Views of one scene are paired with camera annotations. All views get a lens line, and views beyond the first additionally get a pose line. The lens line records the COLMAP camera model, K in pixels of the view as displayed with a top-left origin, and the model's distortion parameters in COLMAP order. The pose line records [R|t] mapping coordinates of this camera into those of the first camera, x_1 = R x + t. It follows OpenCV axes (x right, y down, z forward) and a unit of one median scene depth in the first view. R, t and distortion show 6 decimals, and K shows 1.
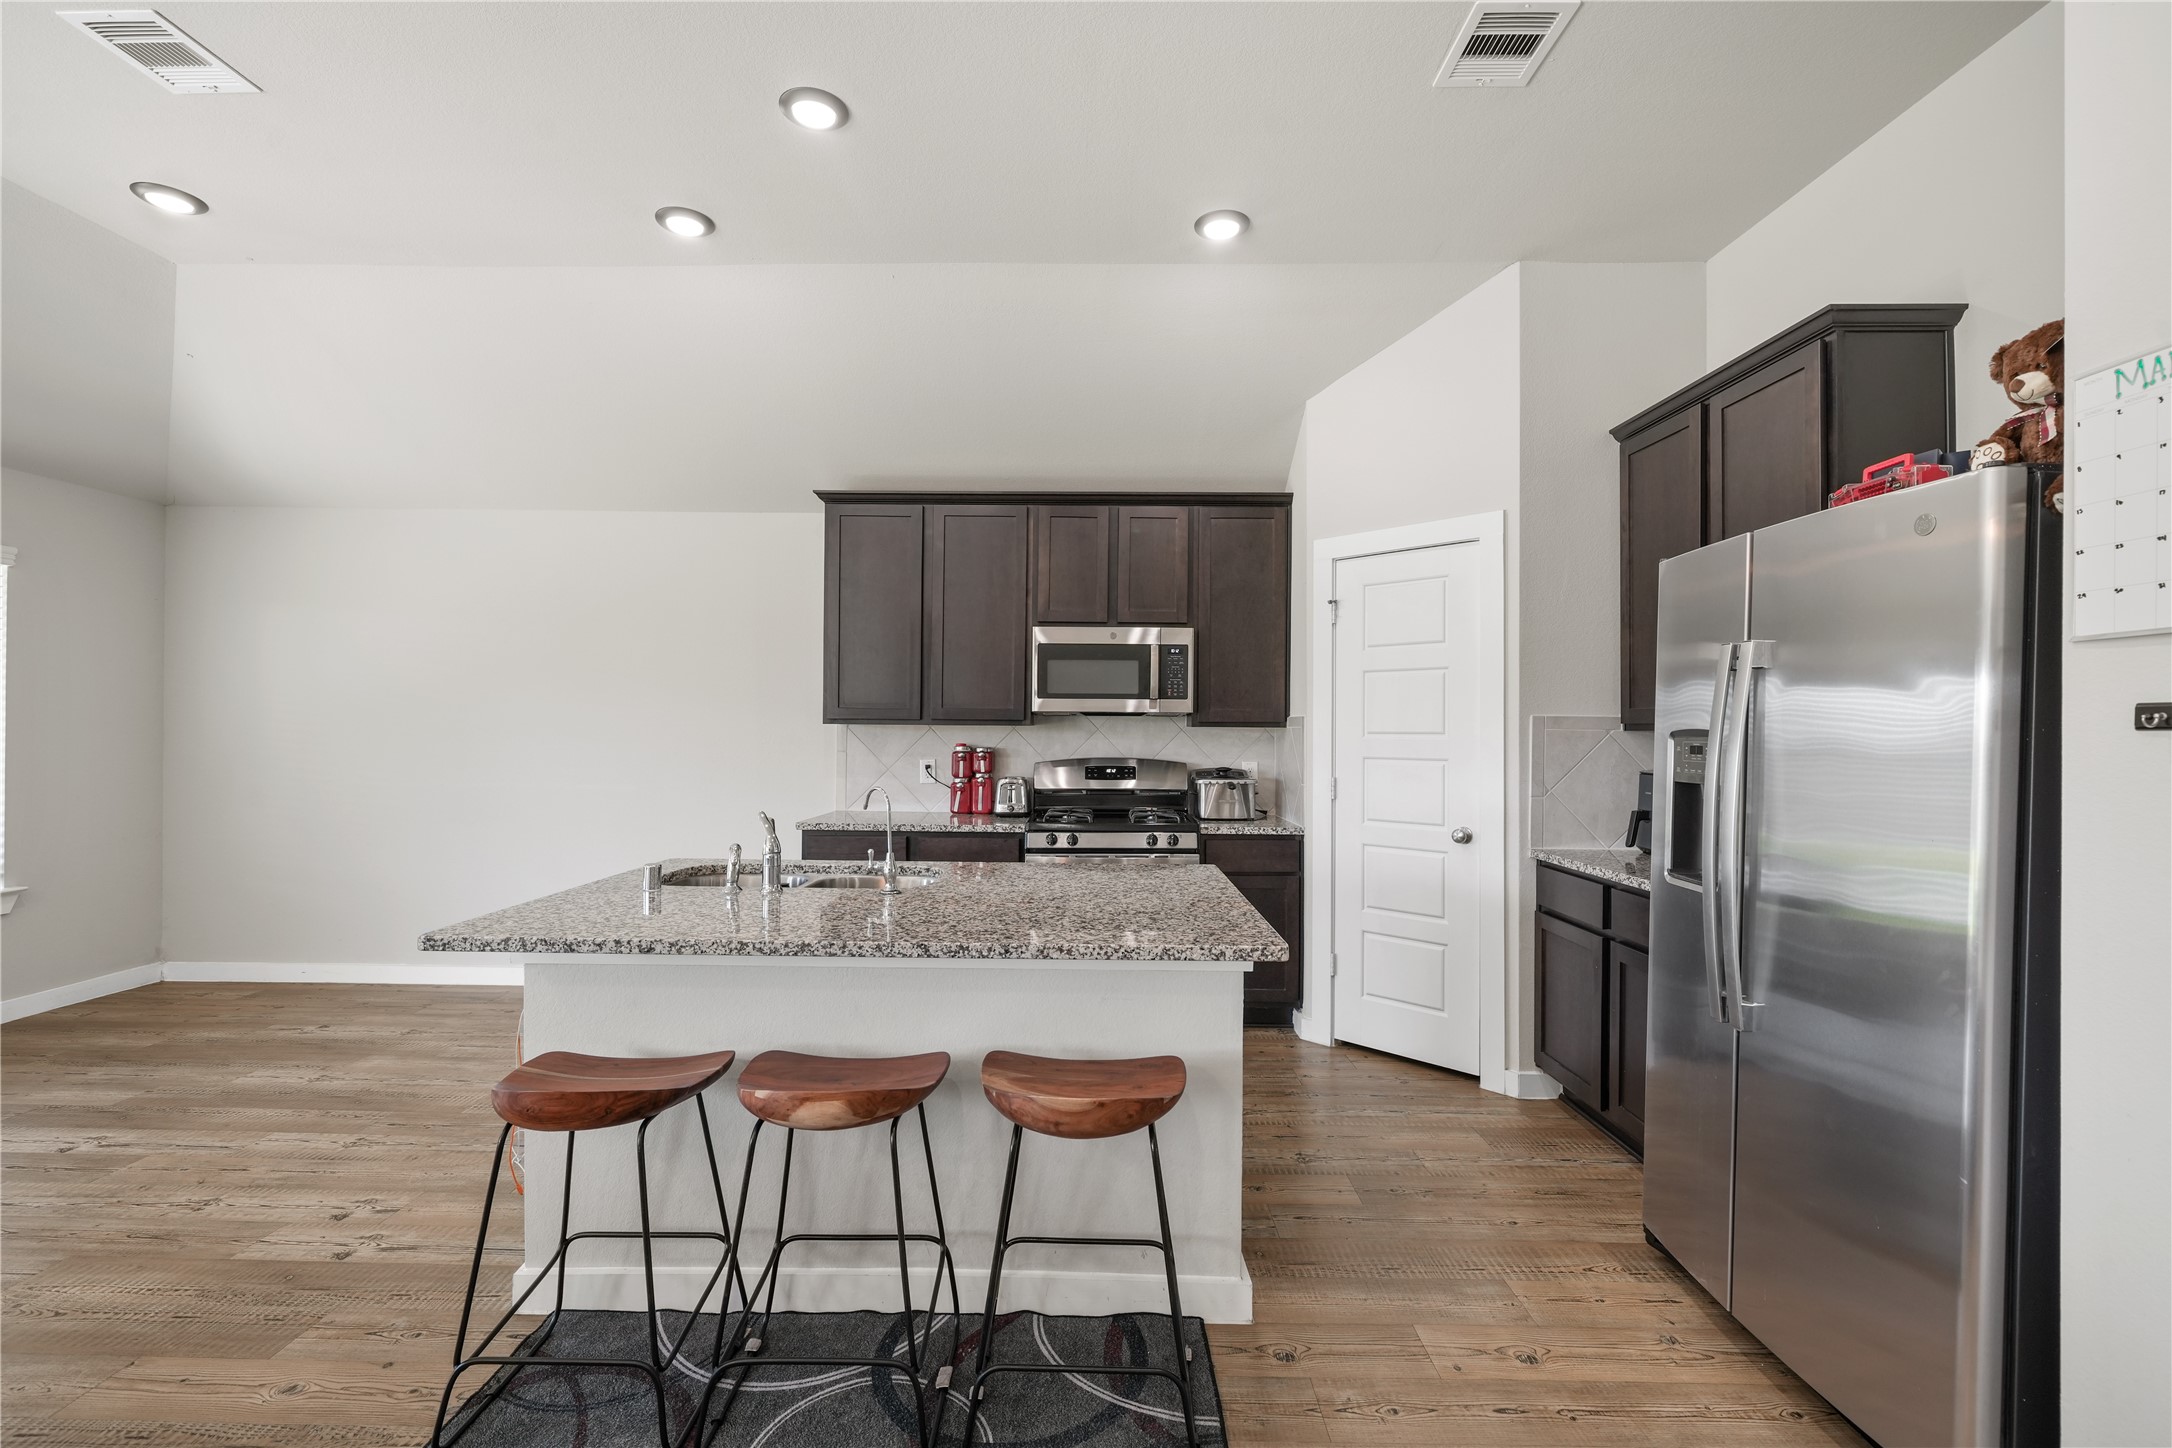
lens RADIAL K [[948.1, 0, 1086.0], [0, 948.1, 724.0], [0, 0, 1]] dist [0.015517, -0.009563]
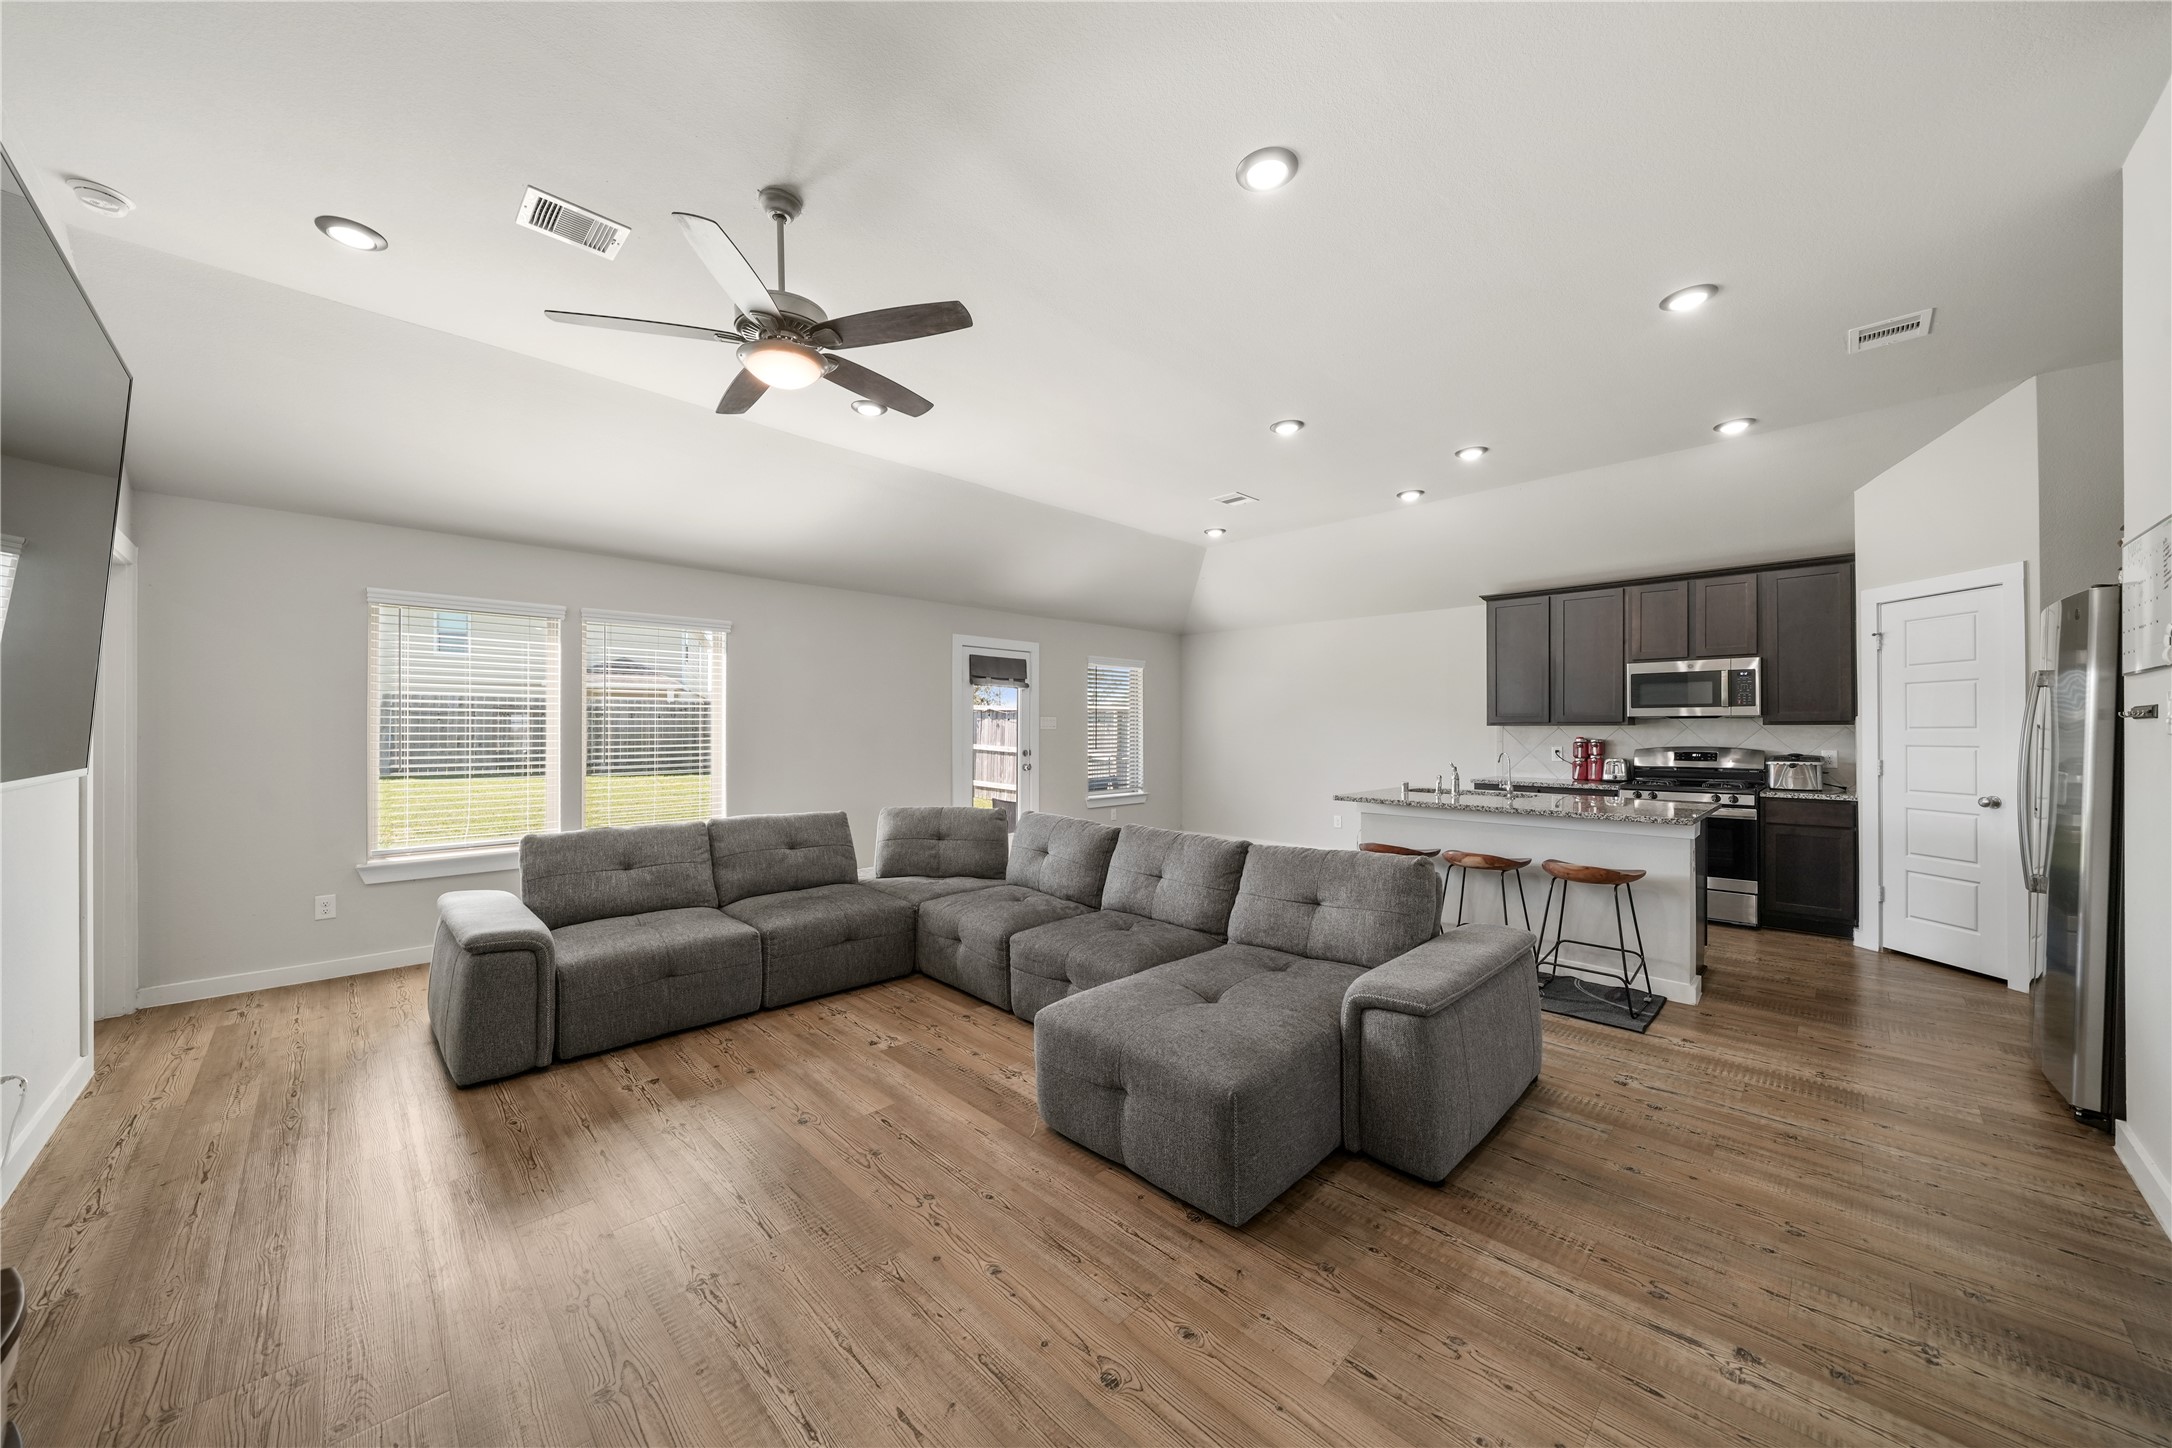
lens RADIAL K [[769.2, 0, 1086.0], [0, 769.2, 724.0], [0, 0, 1]] dist [-0.000949, -0.000093]
pose [[0.712756, -0.012399, -0.701302, 0.202699], [0.008160, 0.999923, -0.009385, 0.004319], [0.701364, 0.000966, 0.712802, -0.568159]]
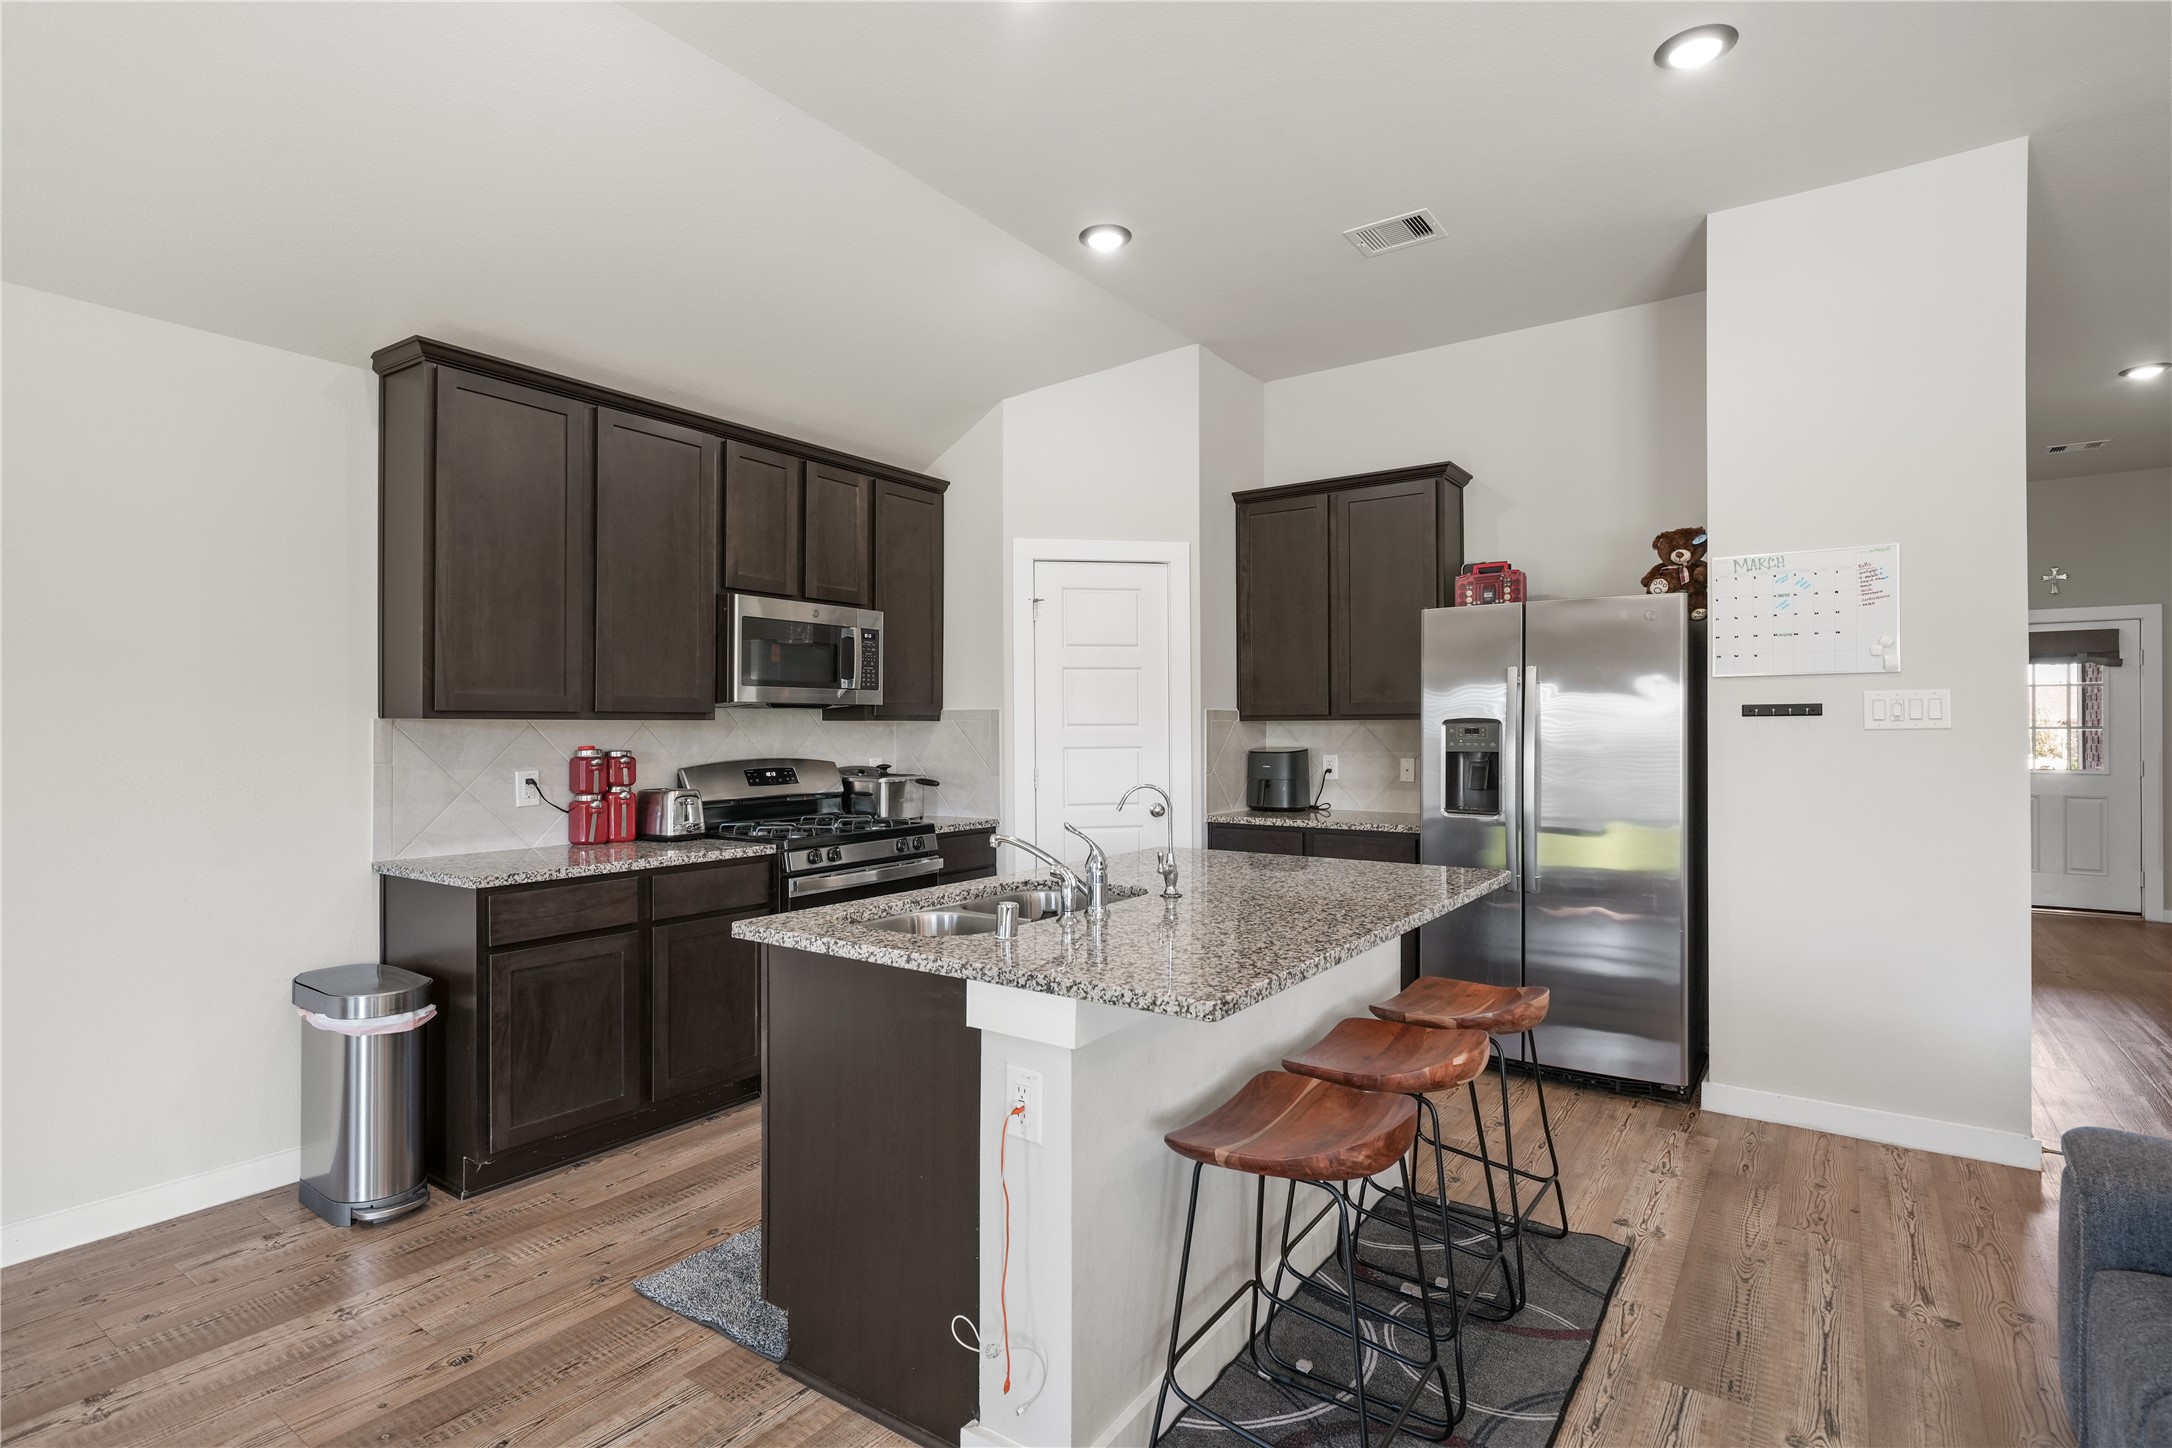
lens RADIAL K [[1057.6, 0, 1086.0], [0, 1057.6, 724.0], [0, 0, 1]] dist [0.002624, 0.000255]
pose [[0.570914, -0.007588, 0.820975, -0.610913], [0.003798, 0.999971, 0.006602, 0.000305], [-0.821001, -0.000651, 0.570927, 0.261812]]
